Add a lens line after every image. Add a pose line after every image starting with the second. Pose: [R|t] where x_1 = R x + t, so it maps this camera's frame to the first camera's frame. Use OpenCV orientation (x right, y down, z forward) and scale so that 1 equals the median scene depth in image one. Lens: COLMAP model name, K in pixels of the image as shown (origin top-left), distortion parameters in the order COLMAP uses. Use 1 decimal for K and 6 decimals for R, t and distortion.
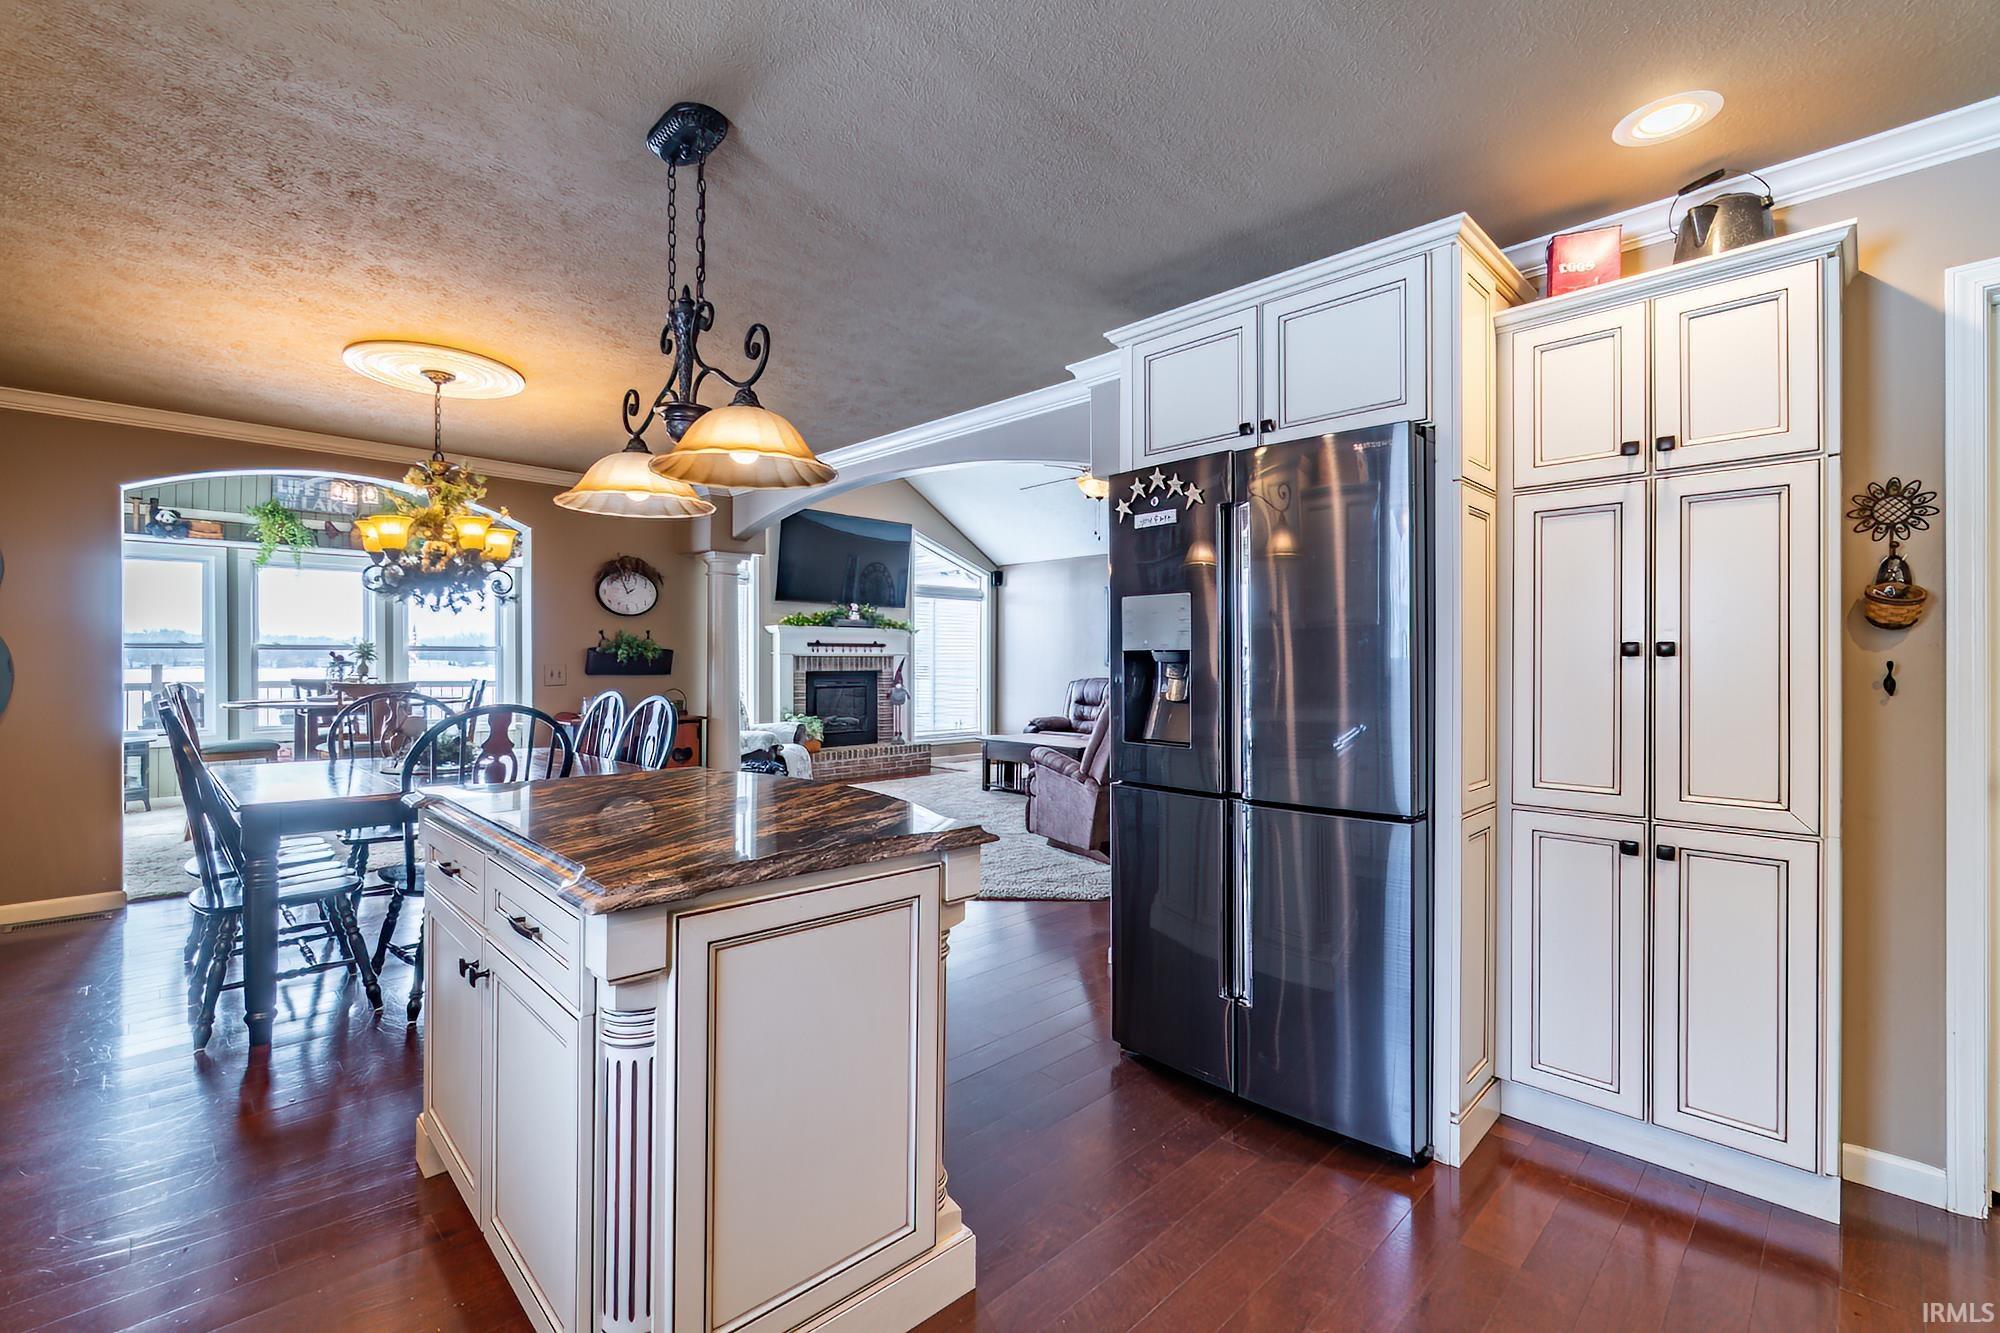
lens RADIAL K [[871.0, 0, 981.3], [0, 871.0, 668.4], [0, 0, 1]] dist [-0.000512, -0.000396]
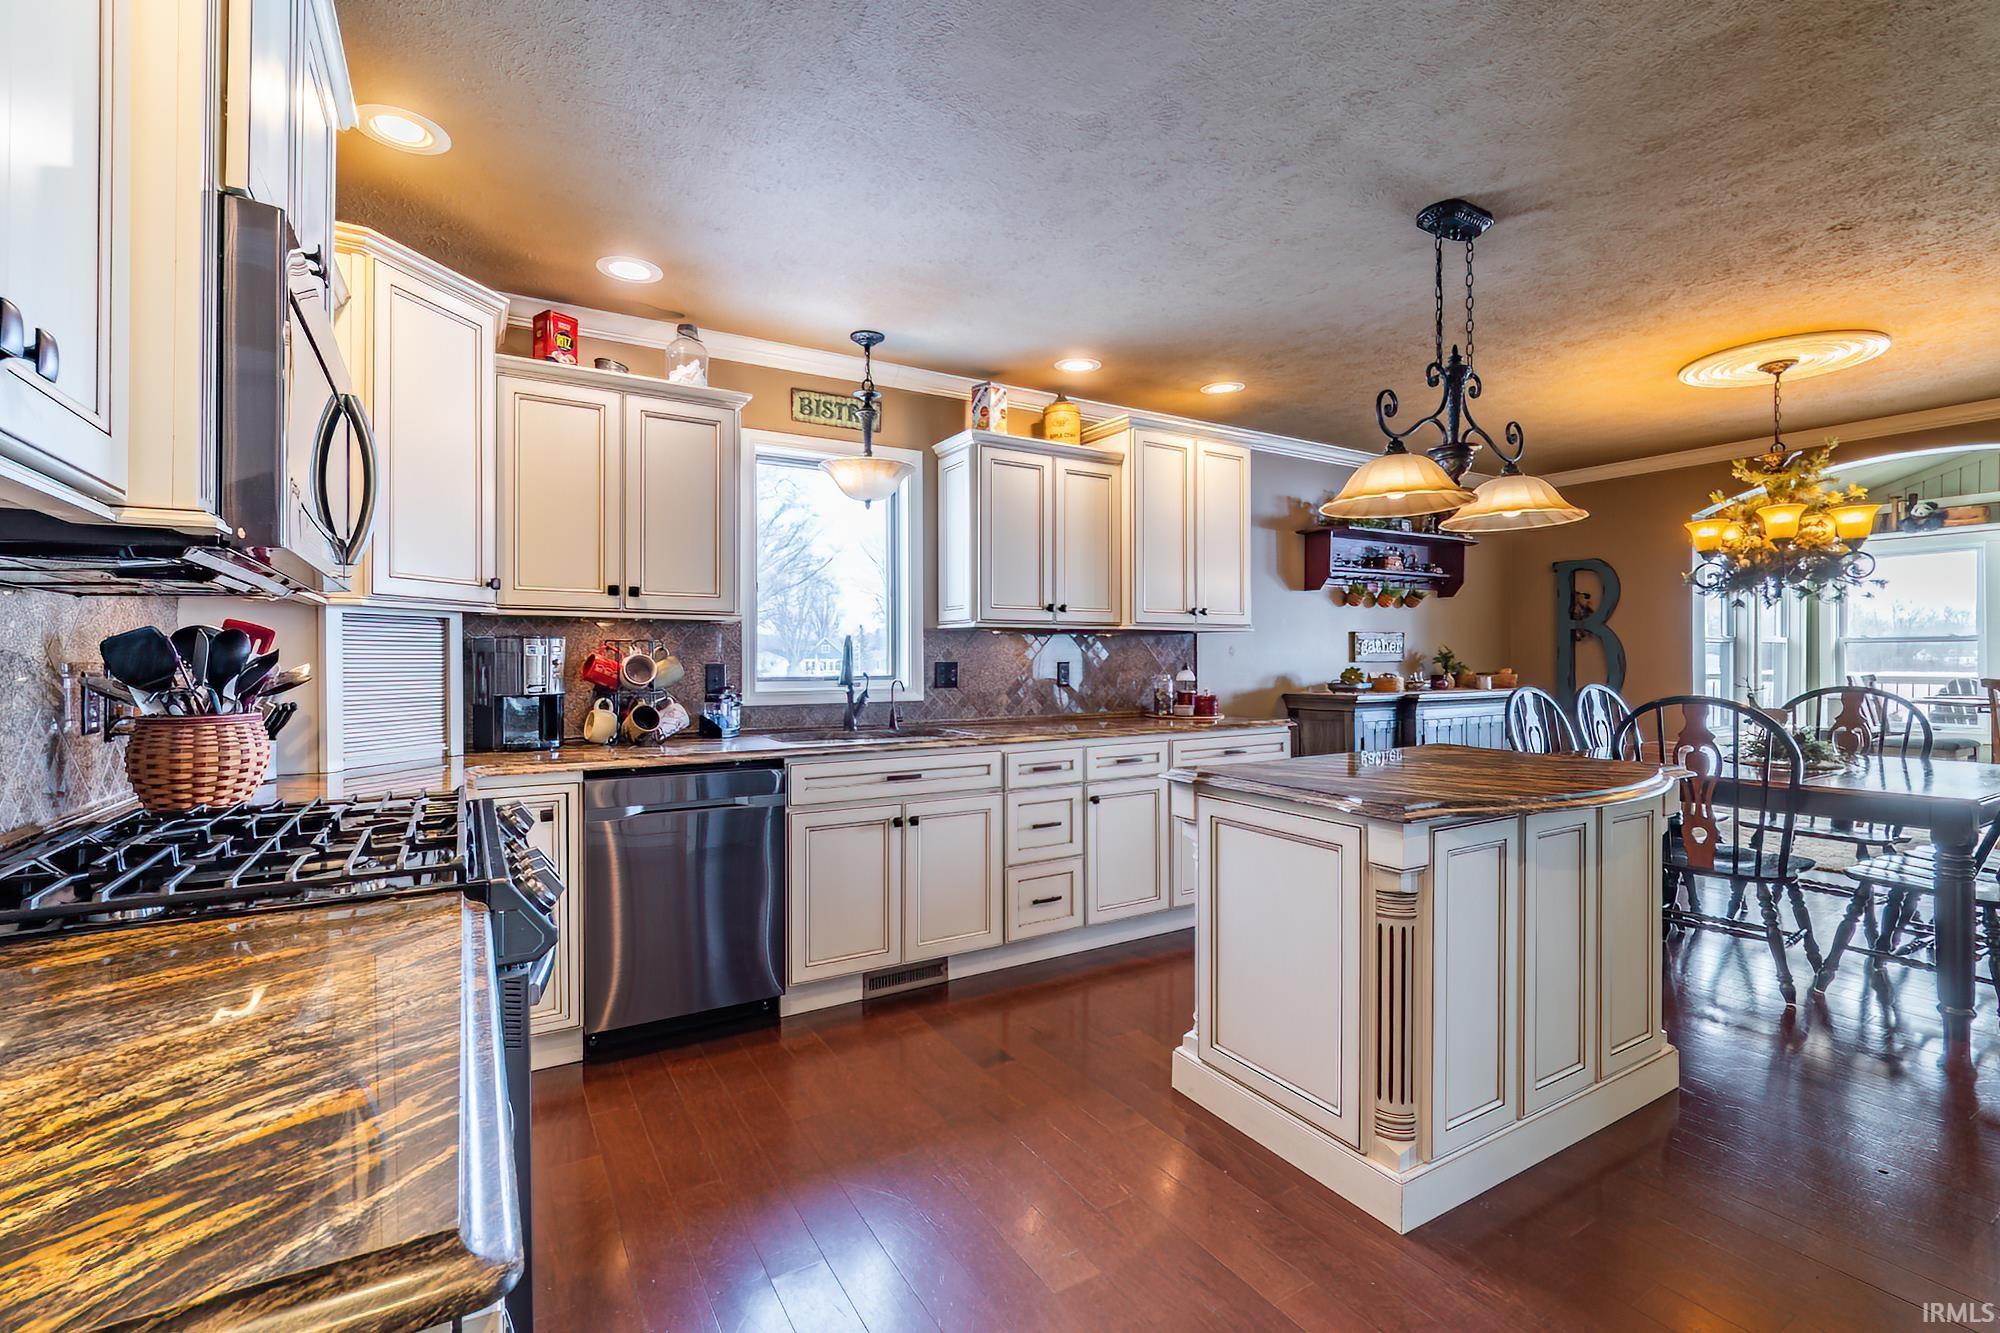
lens RADIAL K [[871.0, 0, 981.3], [0, 871.0, 668.4], [0, 0, 1]] dist [-0.000512, -0.000396]
pose [[-0.238091, 0.006805, -0.971219, 0.291295], [-0.000204, 0.999975, 0.007056, 0.000773], [0.971243, 0.001878, -0.238083, 0.186912]]
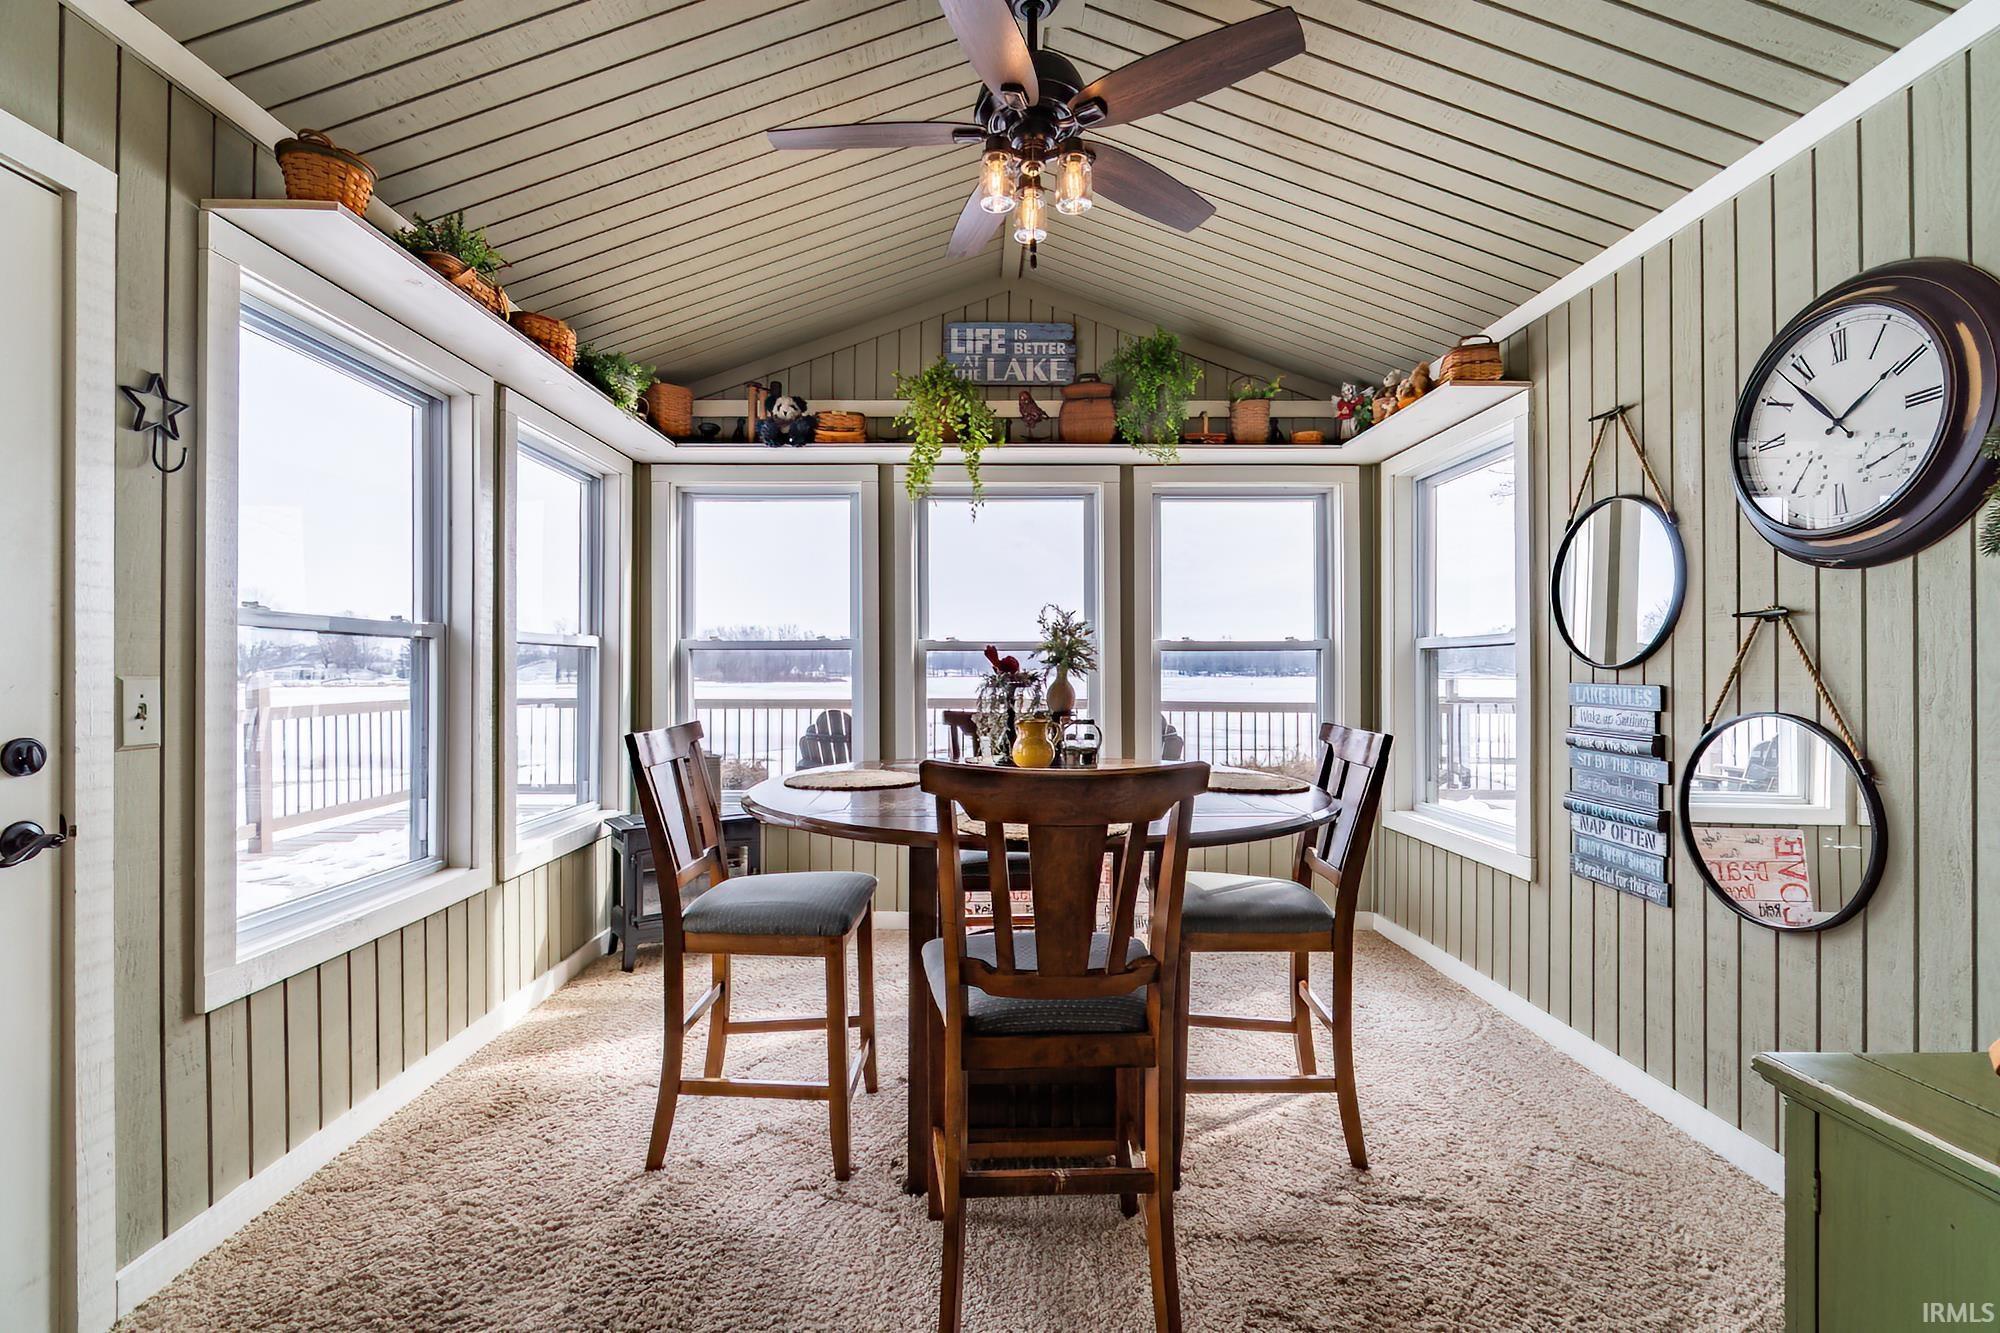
lens RADIAL K [[871.0, 0, 981.3], [0, 871.0, 668.4], [0, 0, 1]] dist [-0.000512, -0.000396]
pose [[0.717178, -0.003041, -0.696883, -0.461101], [-0.004248, 0.999953, -0.008735, -0.006883], [0.696877, 0.009225, 0.717132, 0.686955]]
